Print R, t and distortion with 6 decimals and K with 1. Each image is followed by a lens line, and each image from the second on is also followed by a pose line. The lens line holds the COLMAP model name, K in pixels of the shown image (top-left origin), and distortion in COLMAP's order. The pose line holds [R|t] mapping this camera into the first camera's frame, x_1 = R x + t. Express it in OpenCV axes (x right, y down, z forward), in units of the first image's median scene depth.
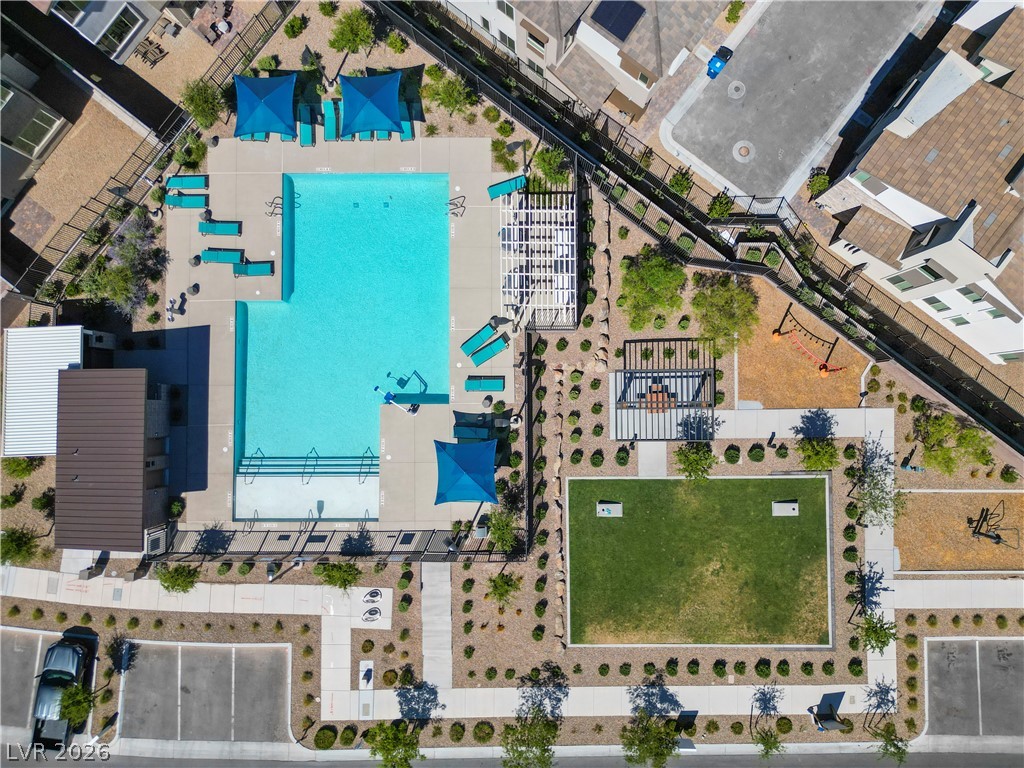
lens RADIAL K [[697.0, 0, 512.0], [0, 697.0, 384.0], [0, 0, 1]] dist [0.059404, -0.065362]
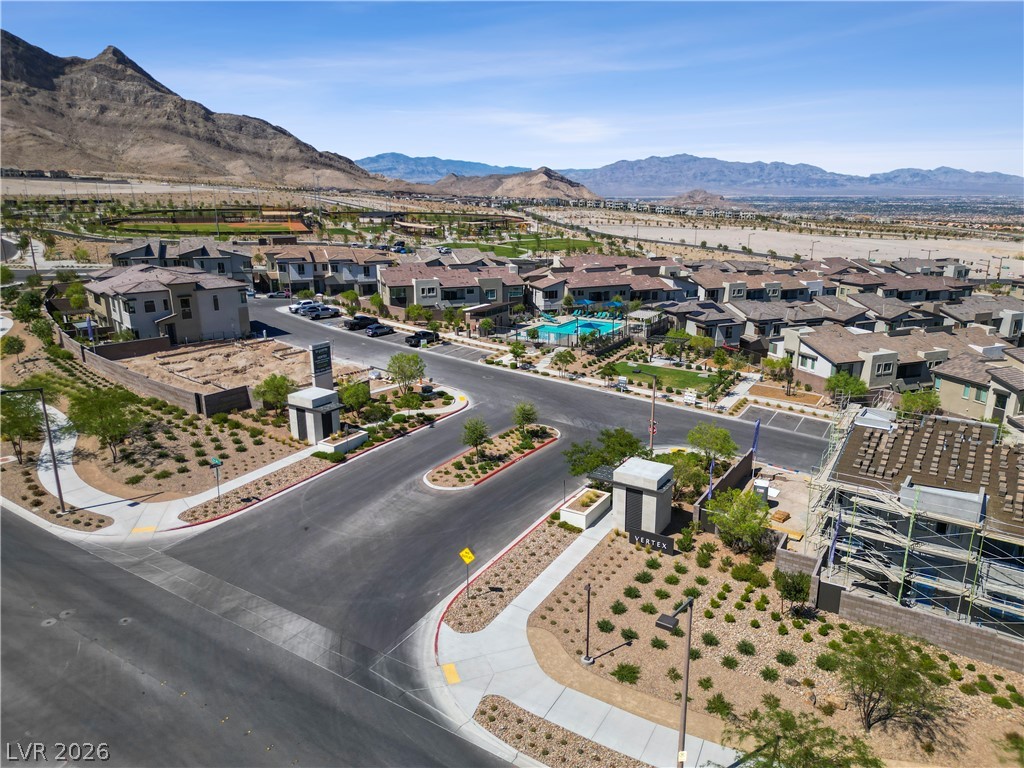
lens RADIAL K [[725.5, 0, 512.0], [0, 725.5, 384.0], [0, 0, 1]] dist [-0.004784, -0.009618]
pose [[0.842375, 0.154034, -0.516409, 1.104843], [-0.538613, 0.271471, -0.797621, 2.461167], [0.017330, 0.950041, 0.311645, 0.276928]]
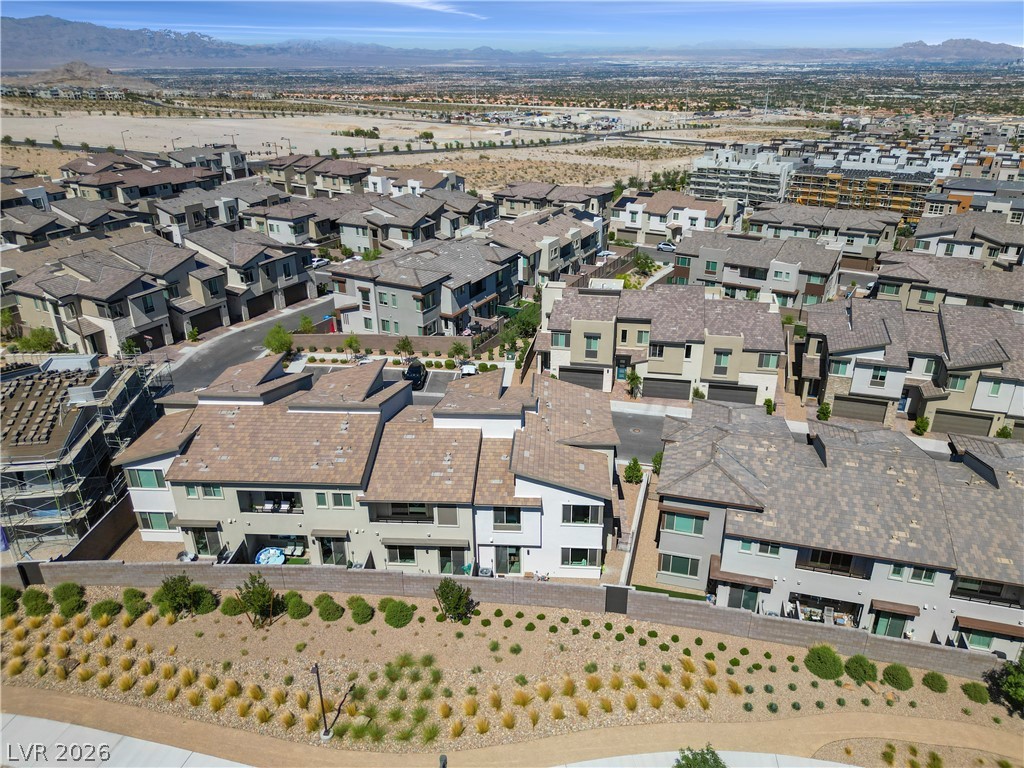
lens RADIAL K [[709.2, 0, 512.0], [0, 709.2, 384.0], [0, 0, 1]] dist [0.034109, -0.022921]
pose [[0.986223, -0.057855, 0.154976, 2.179285], [0.164169, 0.457433, -0.873958, 2.390050], [-0.020328, 0.887360, 0.460629, 0.143239]]
